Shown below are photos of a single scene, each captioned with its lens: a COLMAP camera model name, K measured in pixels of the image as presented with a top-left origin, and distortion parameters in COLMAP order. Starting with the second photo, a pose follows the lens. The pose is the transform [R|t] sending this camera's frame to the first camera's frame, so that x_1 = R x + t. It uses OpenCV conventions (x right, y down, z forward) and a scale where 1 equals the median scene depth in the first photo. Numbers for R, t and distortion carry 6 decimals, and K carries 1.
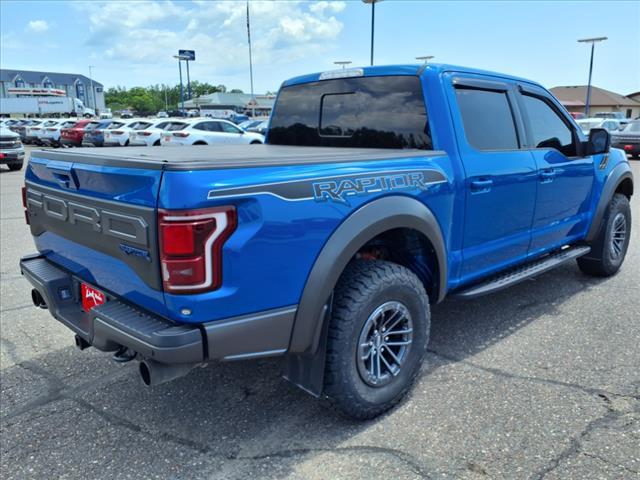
lens RADIAL K [[522.2, 0, 320.0], [0, 522.2, 240.0], [0, 0, 1]] dist [0.068325, -0.121546]
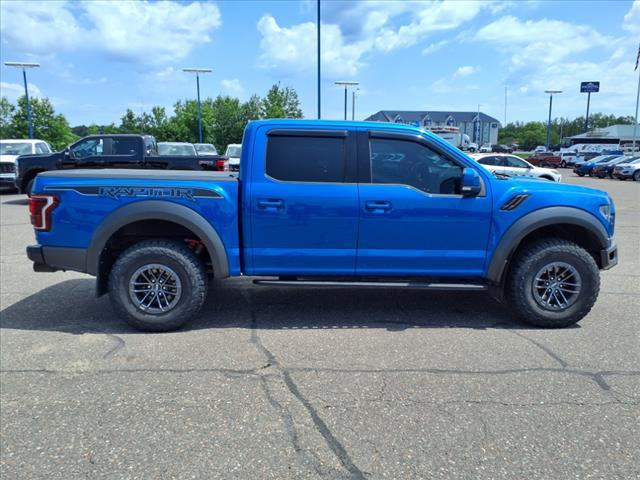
lens RADIAL K [[512.7, 0, 320.0], [0, 512.7, 240.0], [0, 0, 1]] dist [0.123603, -0.208888]
pose [[0.745875, 0.120712, -0.655056, 0.877370], [-0.159366, 0.987219, 0.000461, -0.022116], [0.646740, 0.104050, 0.755580, 0.039829]]
